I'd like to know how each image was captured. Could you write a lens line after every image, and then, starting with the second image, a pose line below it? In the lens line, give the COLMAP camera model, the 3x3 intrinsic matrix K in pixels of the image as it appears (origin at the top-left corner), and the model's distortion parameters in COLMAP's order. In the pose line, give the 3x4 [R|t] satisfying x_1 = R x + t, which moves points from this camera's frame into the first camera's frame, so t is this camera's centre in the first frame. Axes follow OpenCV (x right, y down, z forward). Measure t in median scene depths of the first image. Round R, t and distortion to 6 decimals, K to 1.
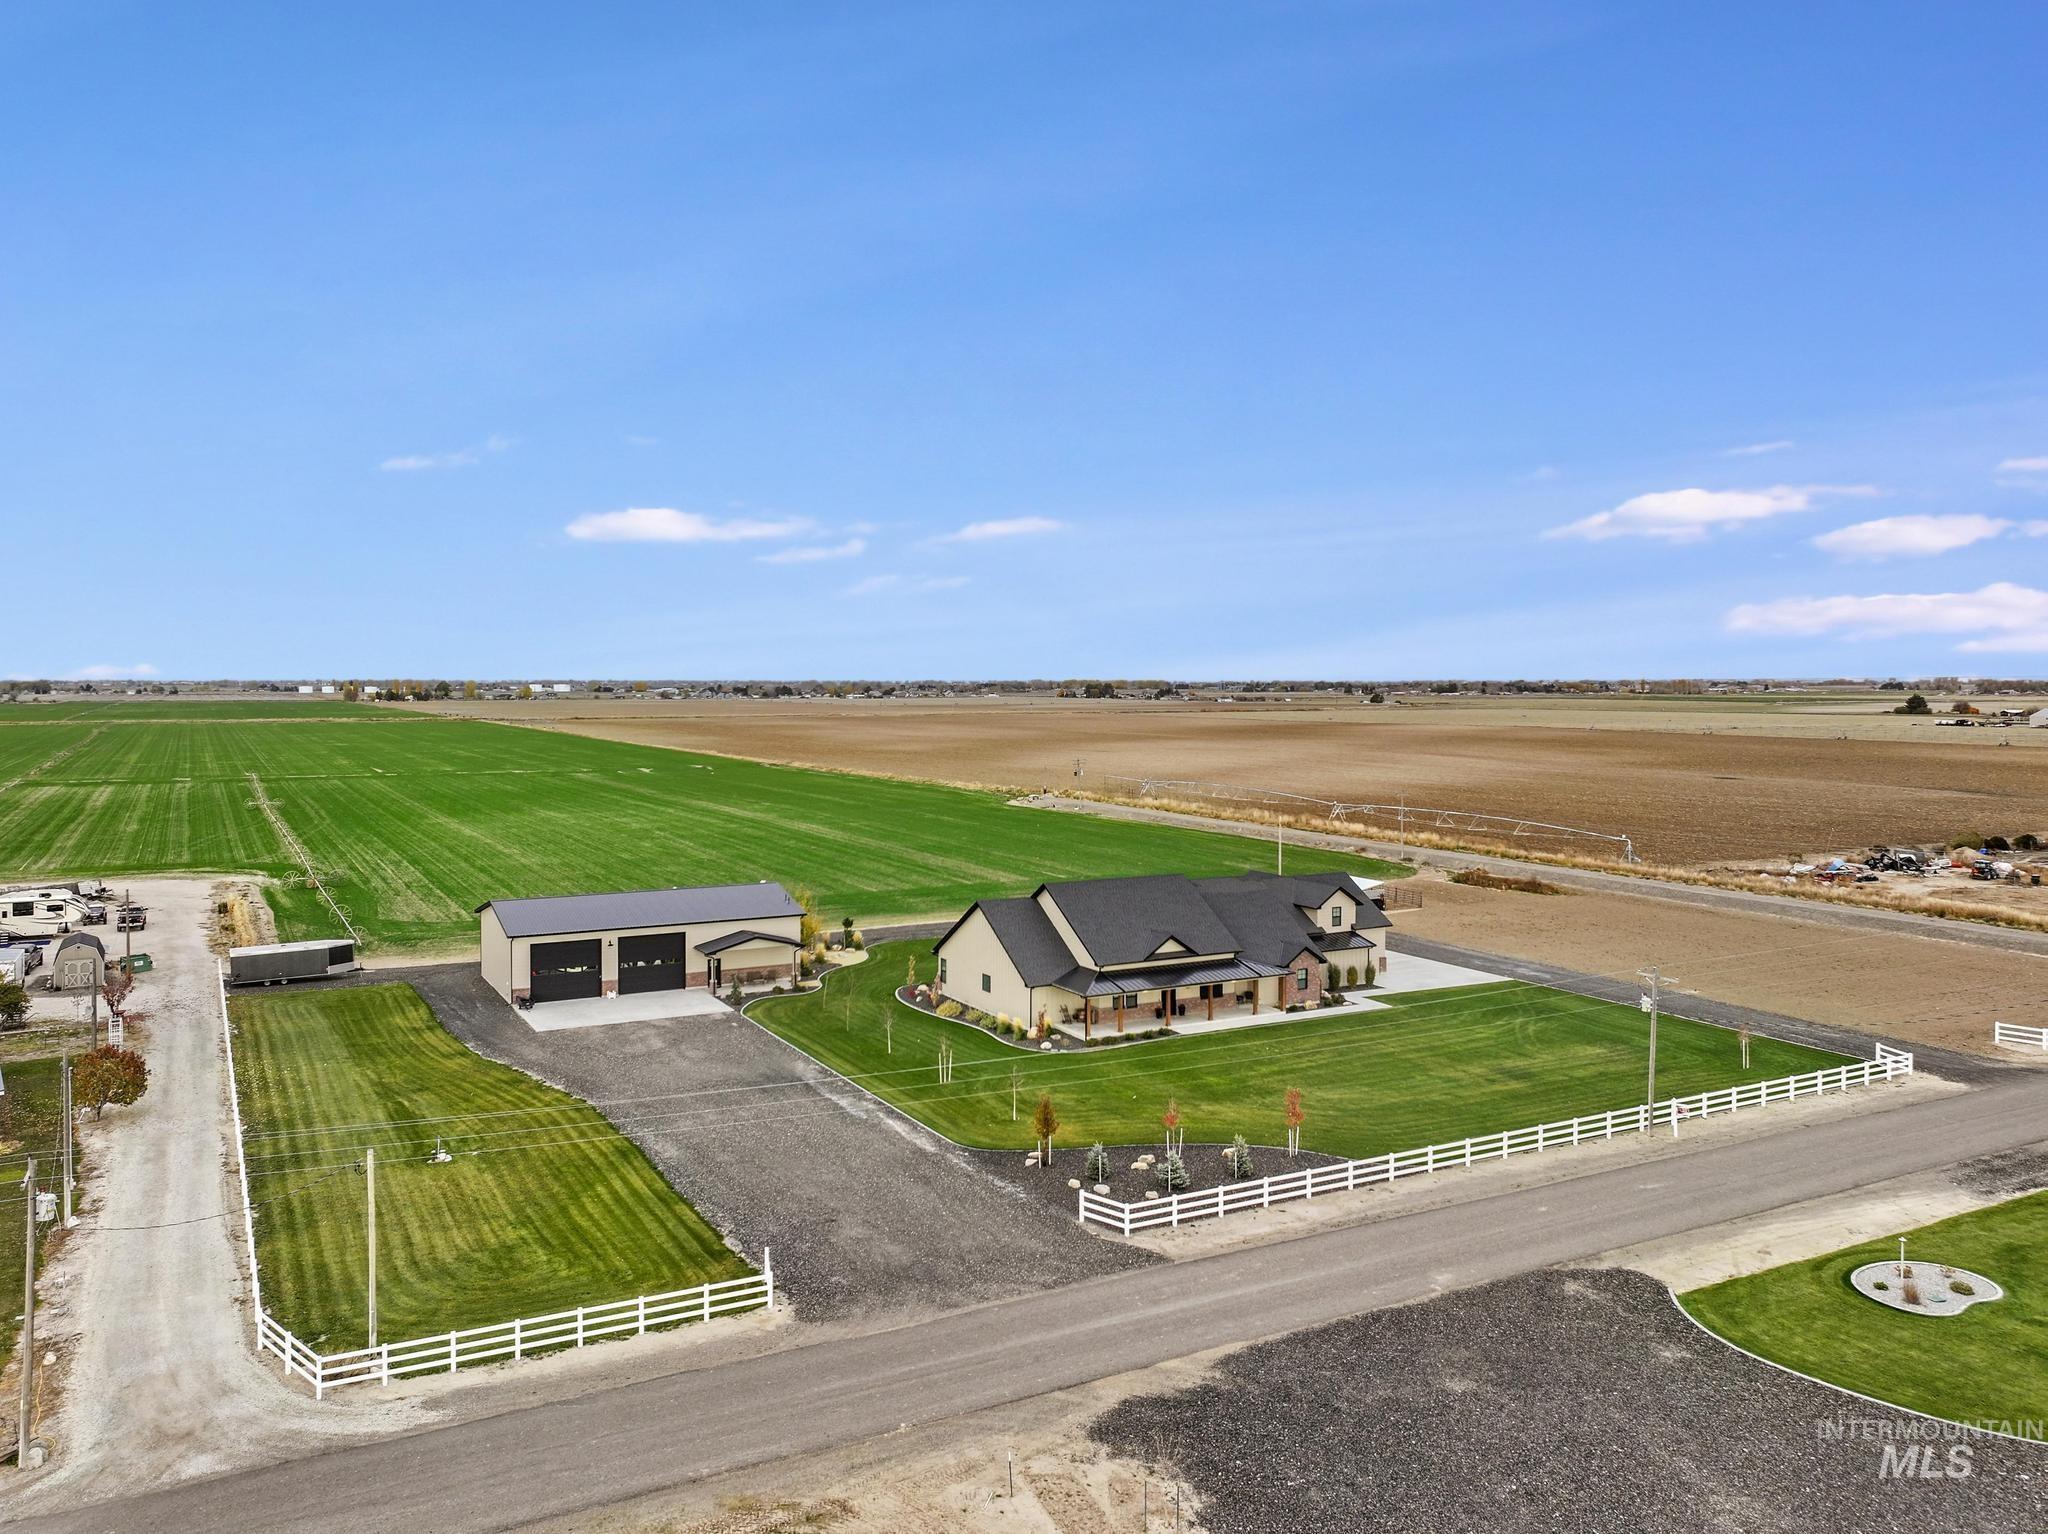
lens RADIAL K [[1511.6, 0, 1019.3], [0, 1511.6, 697.3], [0, 0, 1]] dist [-0.000782, 0.004482]
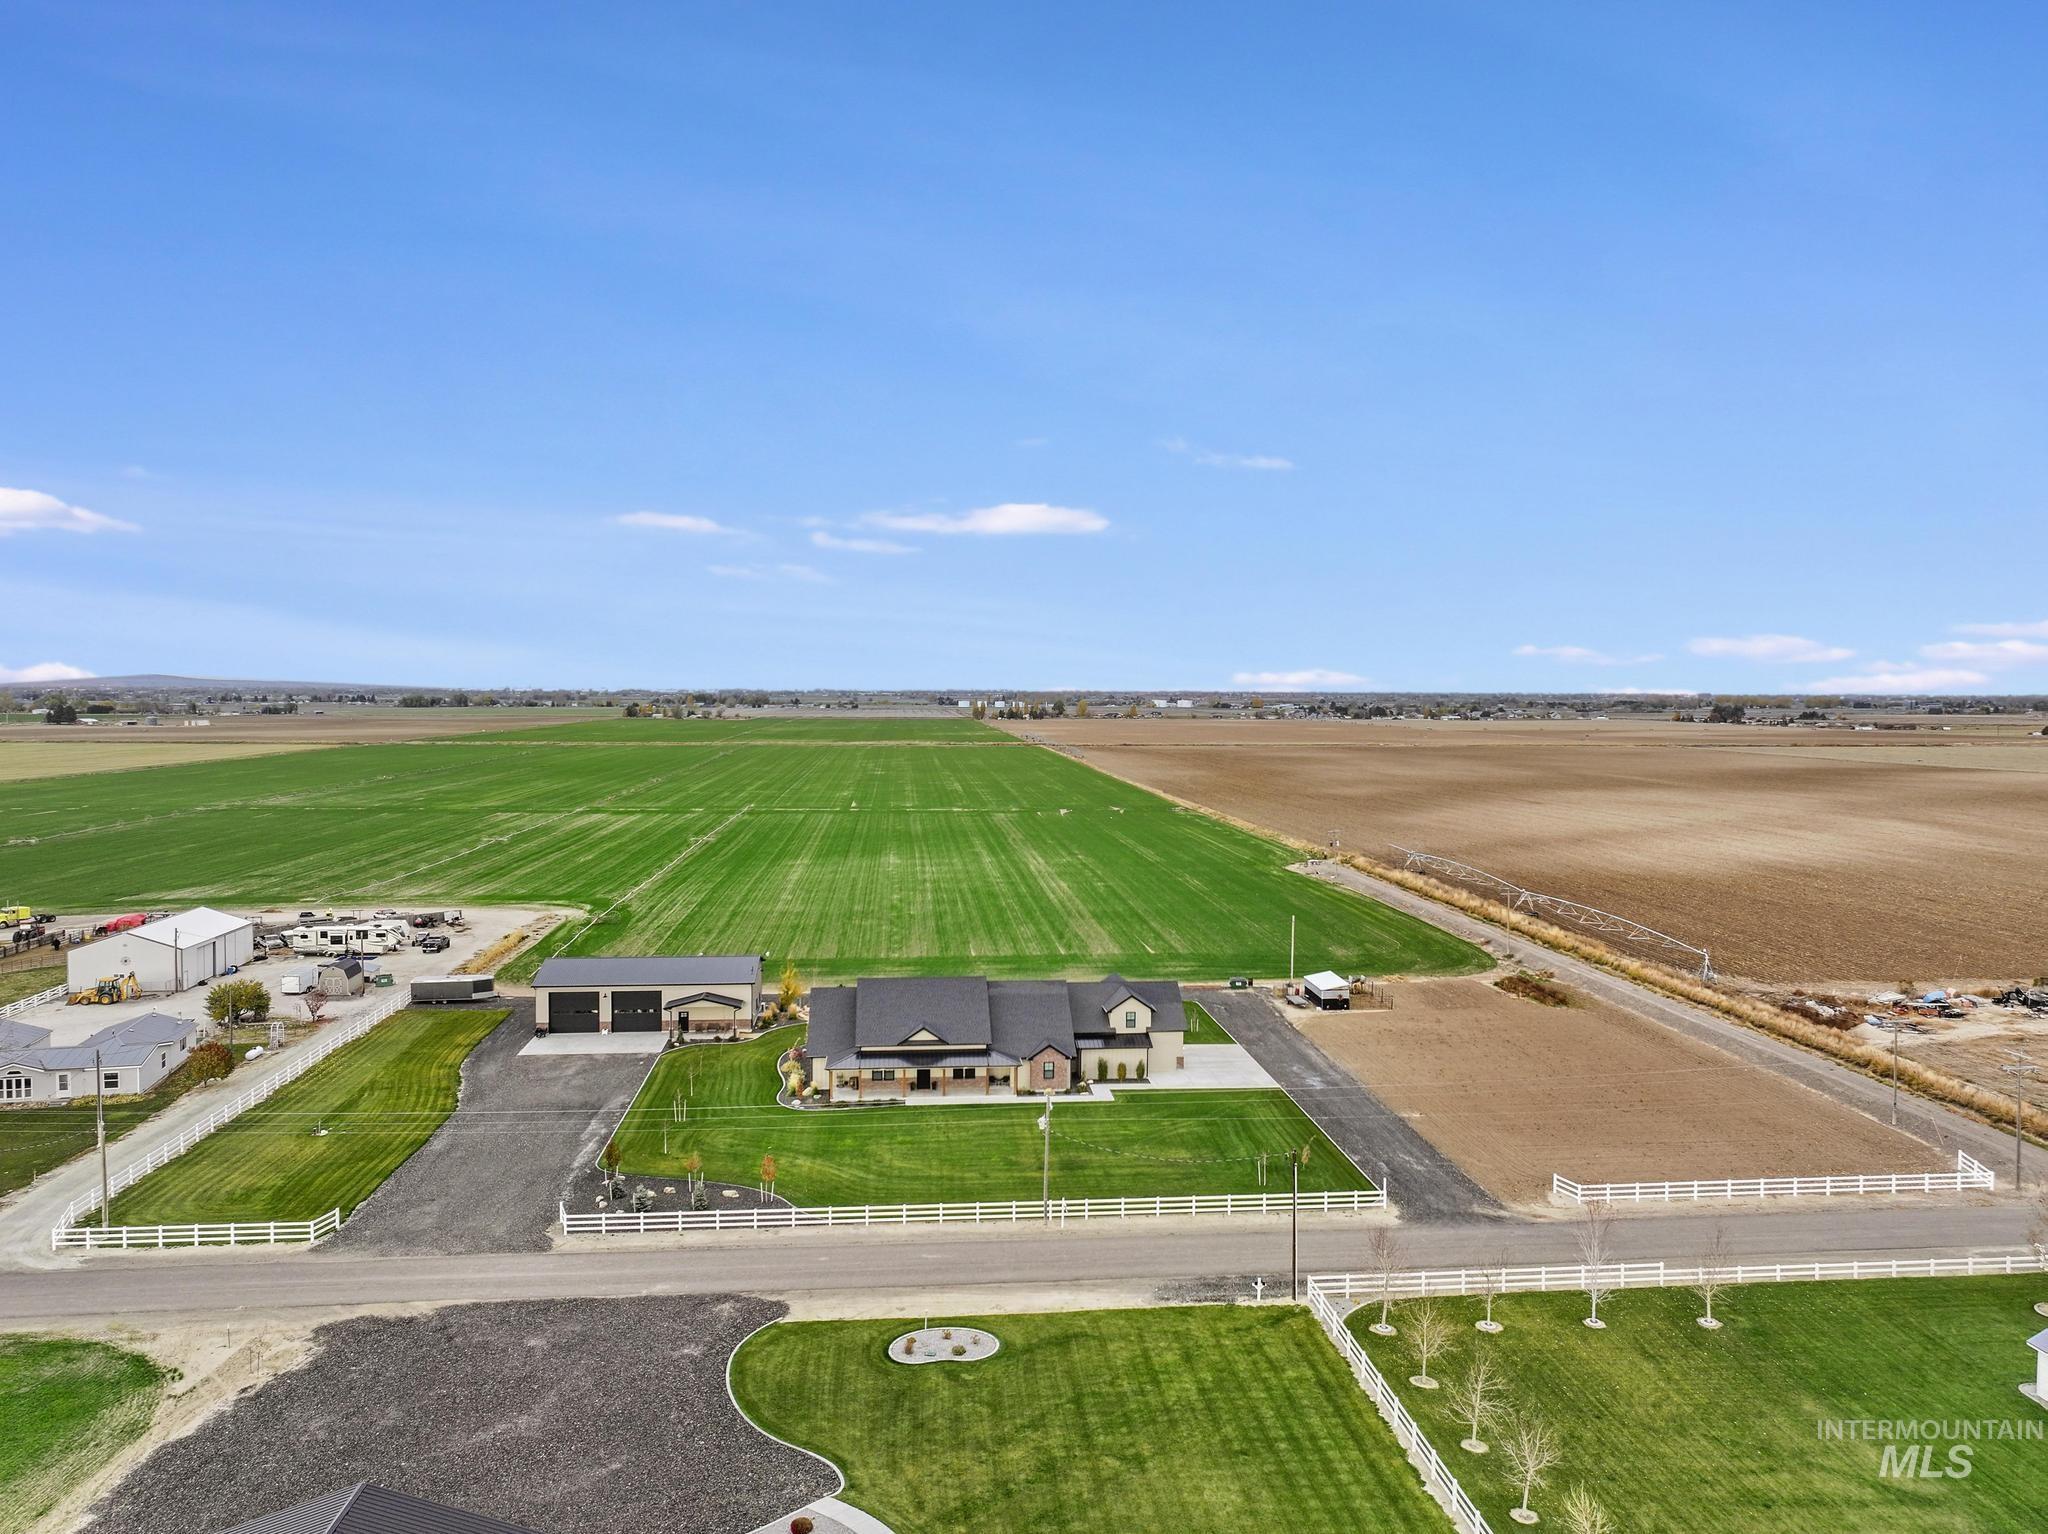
lens RADIAL K [[1521.1, 0, 1085.1], [0, 1521.1, 763.7], [0, 0, 1]] dist [-0.000857, 0.008469]
pose [[0.925153, 0.023741, -0.378852, 0.691947], [-0.009300, 0.999160, 0.039903, -0.116031], [0.379481, -0.033393, 0.924597, -0.132840]]
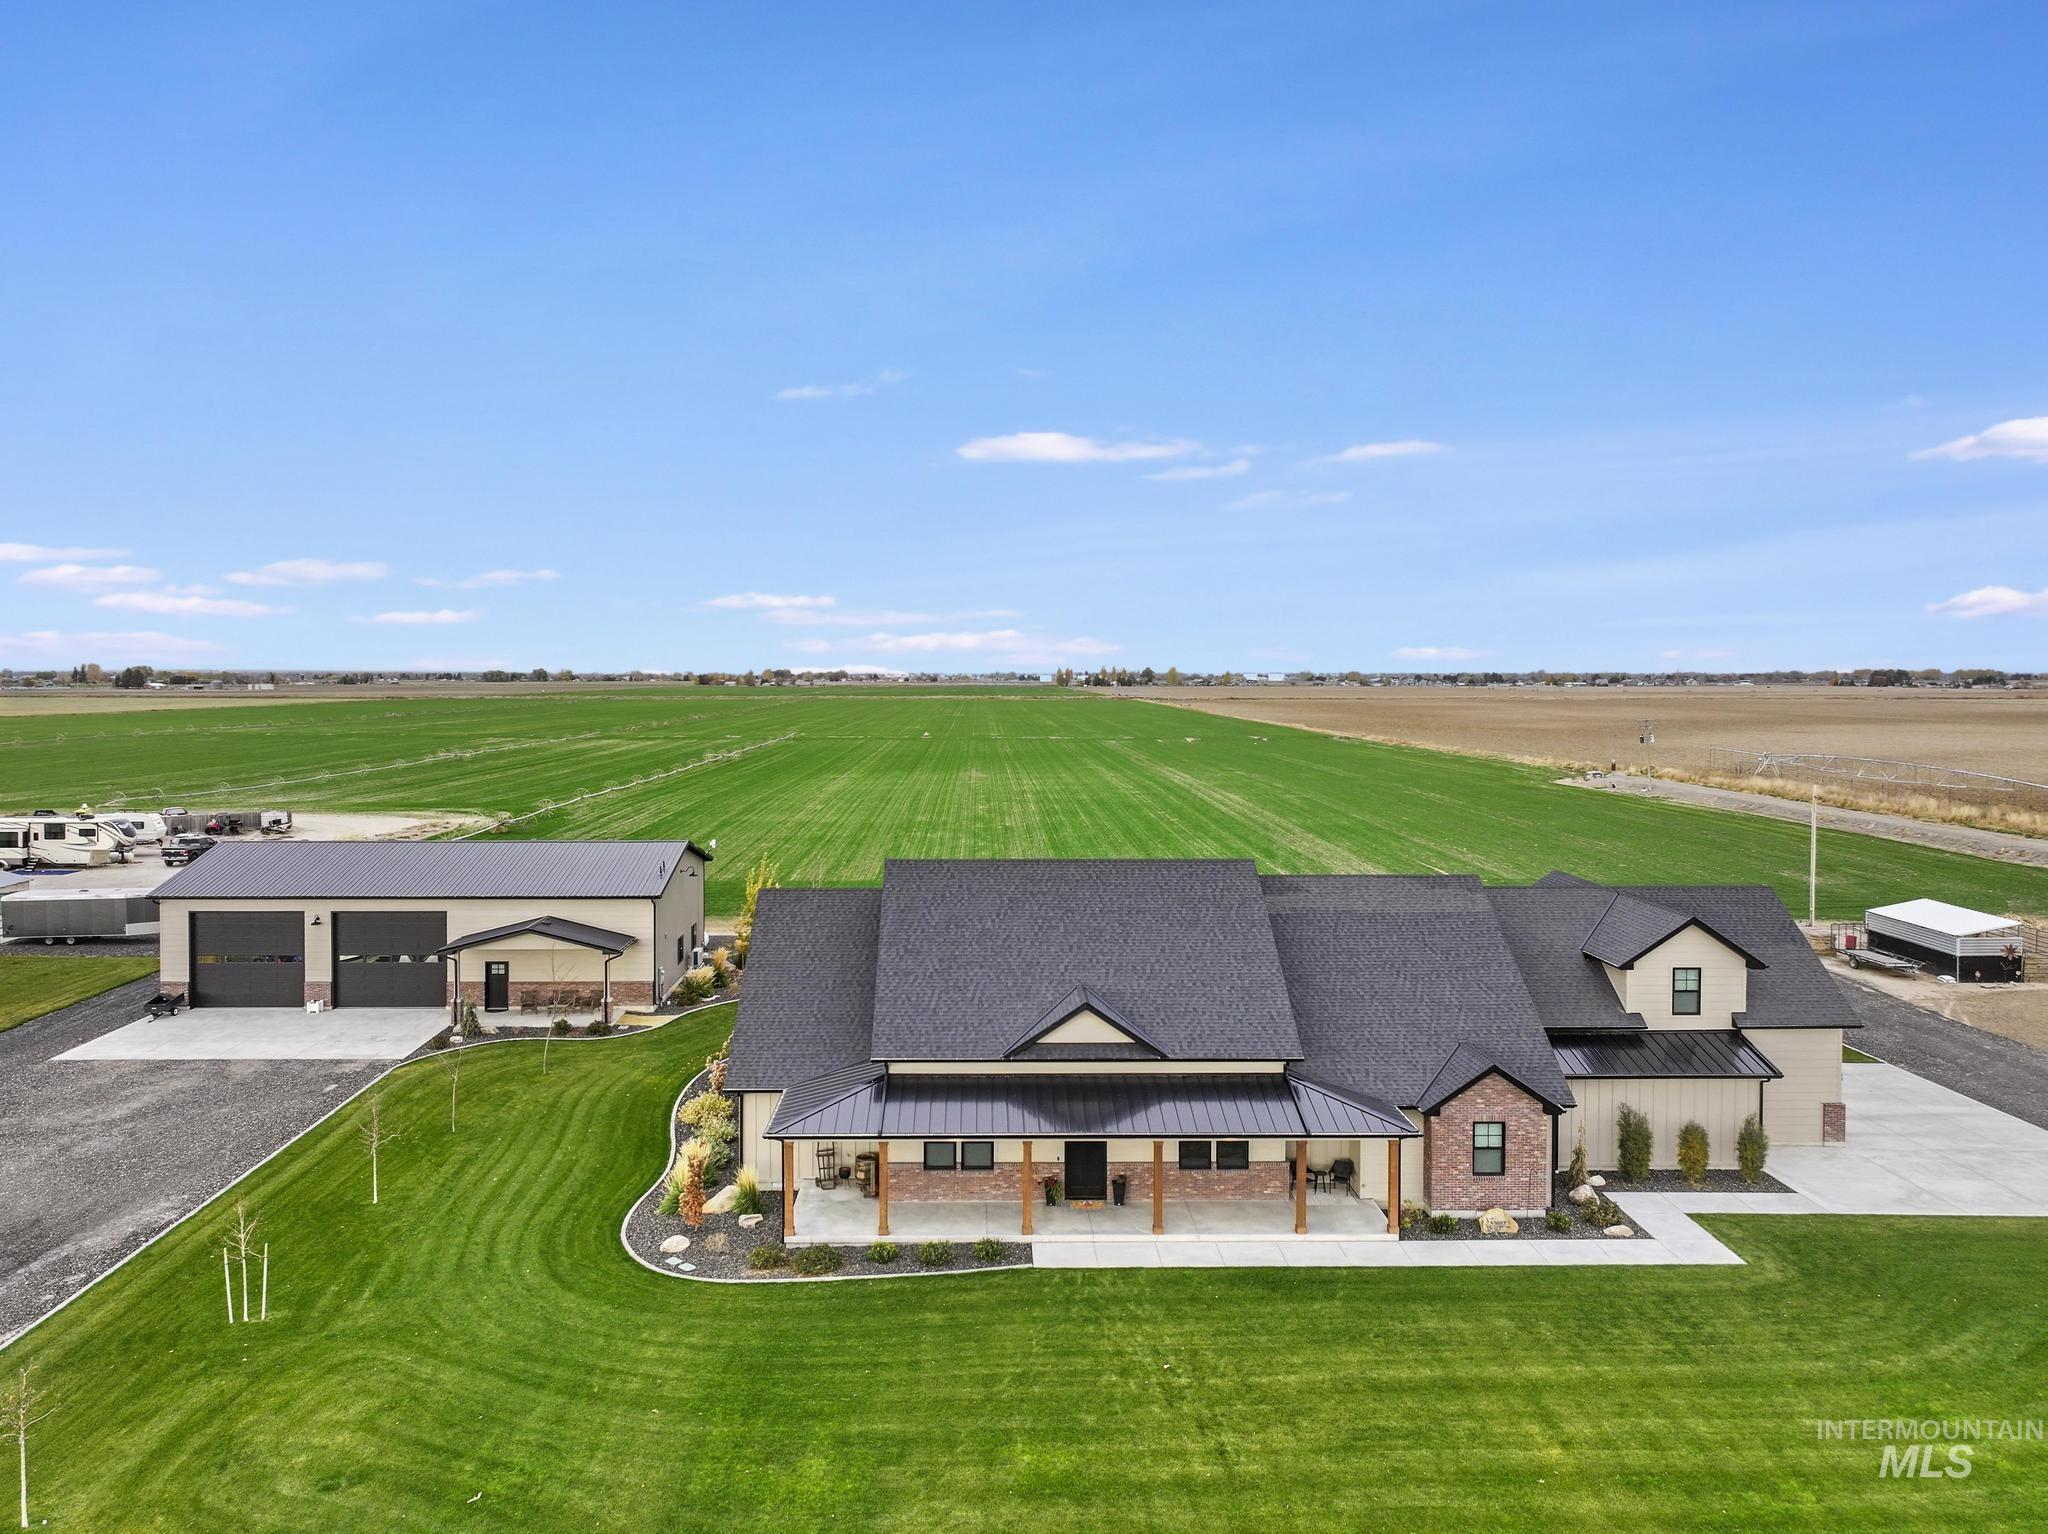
lens RADIAL K [[1511.6, 0, 1019.3], [0, 1511.6, 697.3], [0, 0, 1]] dist [-0.000782, 0.004482]
pose [[0.885143, 0.005913, -0.465281, 0.263986], [-0.004535, 0.999981, 0.004081, 0.072369], [0.465297, -0.001503, 0.885153, 0.616522]]
